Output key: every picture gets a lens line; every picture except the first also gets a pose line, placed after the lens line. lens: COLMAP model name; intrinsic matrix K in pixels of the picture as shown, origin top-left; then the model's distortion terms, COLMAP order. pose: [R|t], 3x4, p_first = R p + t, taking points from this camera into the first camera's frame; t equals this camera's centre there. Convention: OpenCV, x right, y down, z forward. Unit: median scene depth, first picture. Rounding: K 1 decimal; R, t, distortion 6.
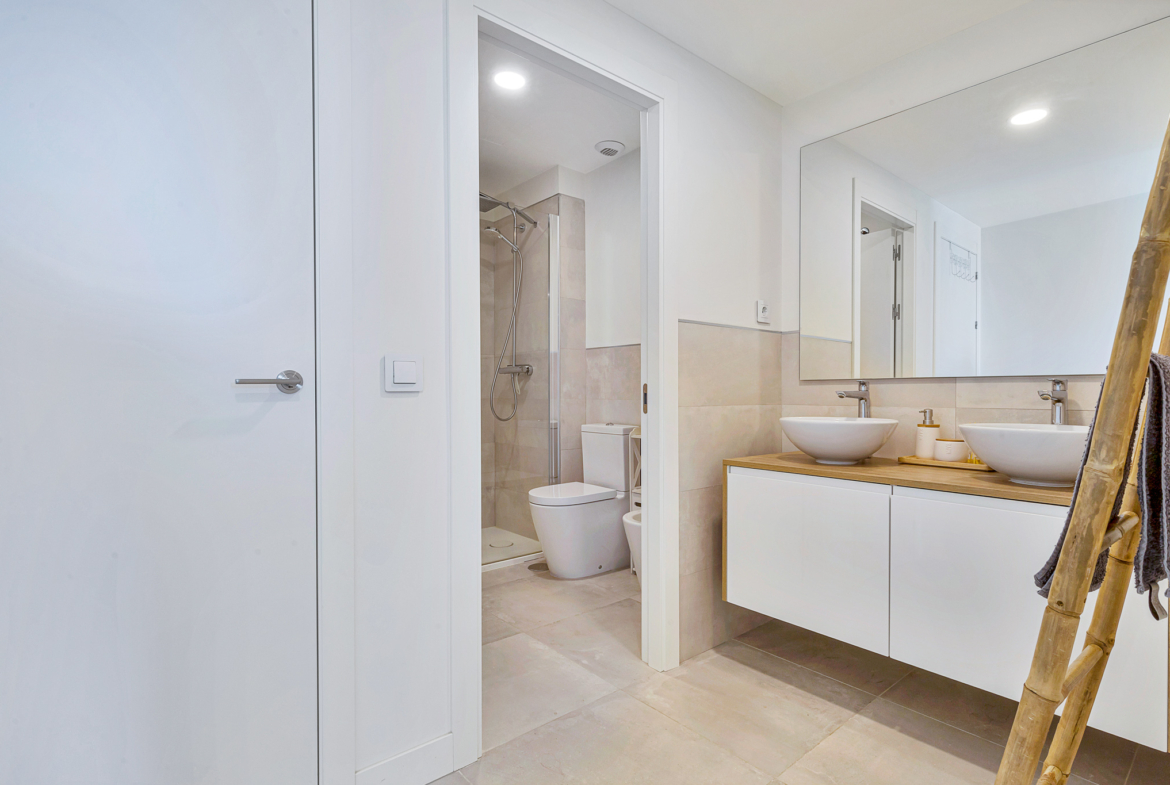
lens RADIAL K [[562.9, 0, 608.3], [0, 562.9, 397.7], [0, 0, 1]] dist [0.003373, 0.000334]
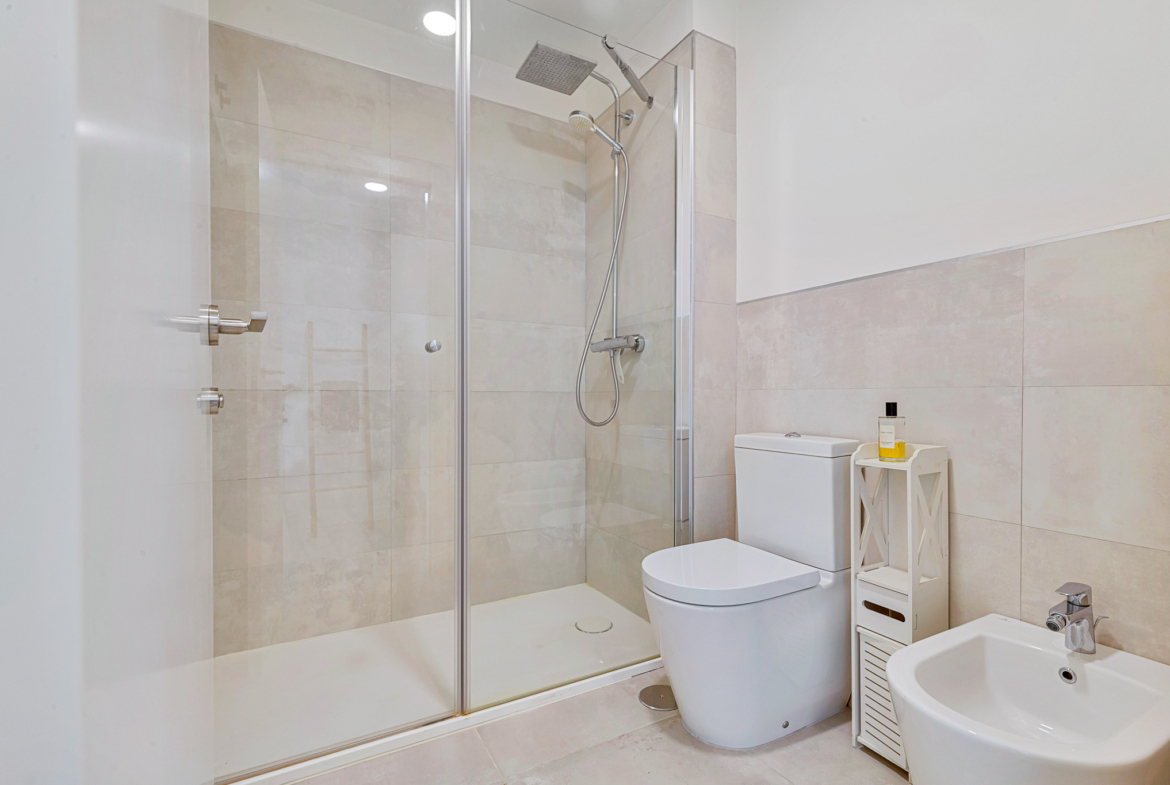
lens RADIAL K [[562.9, 0, 608.3], [0, 562.9, 397.7], [0, 0, 1]] dist [0.003373, 0.000334]
pose [[0.984623, 0.002435, -0.174674, -0.069372], [-0.003890, 0.999961, -0.007986, 0.015710], [0.174647, 0.008542, 0.984594, 0.409351]]
